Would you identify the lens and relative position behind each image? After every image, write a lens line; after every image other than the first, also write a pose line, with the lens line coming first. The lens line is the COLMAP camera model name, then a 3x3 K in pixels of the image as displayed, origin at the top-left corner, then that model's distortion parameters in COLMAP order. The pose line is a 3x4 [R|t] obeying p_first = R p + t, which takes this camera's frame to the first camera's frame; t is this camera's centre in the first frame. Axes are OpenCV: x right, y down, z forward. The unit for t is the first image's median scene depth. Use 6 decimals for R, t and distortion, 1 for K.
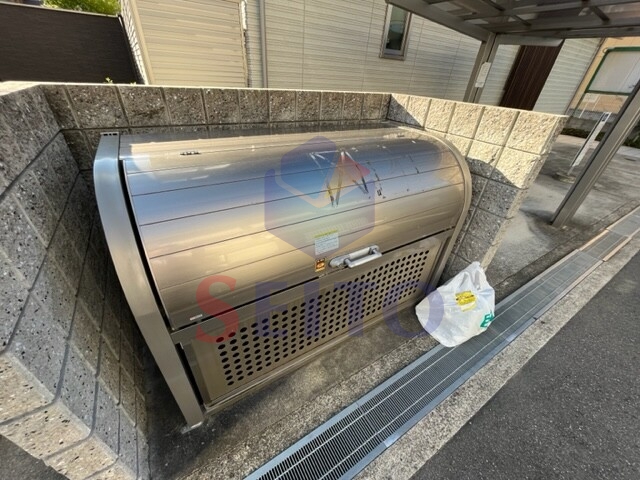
lens RADIAL K [[256.8, 0, 318.7], [0, 256.8, 241.8], [0, 0, 1]] dist [-0.008158, -0.000093]
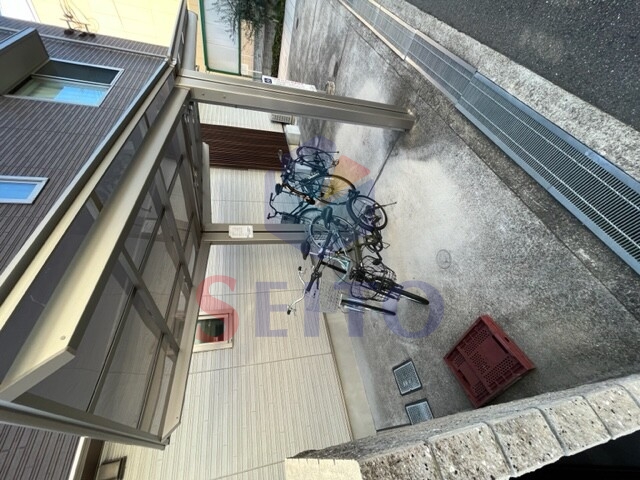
lens RADIAL K [[256.8, 0, 318.7], [0, 256.8, 241.8], [0, 0, 1]] dist [-0.008158, -0.000093]
pose [[-0.103487, -0.989561, 0.100296, 0.566940], [0.953988, -0.127283, -0.271488, -0.168548], [0.281420, 0.067586, 0.957202, 0.234698]]
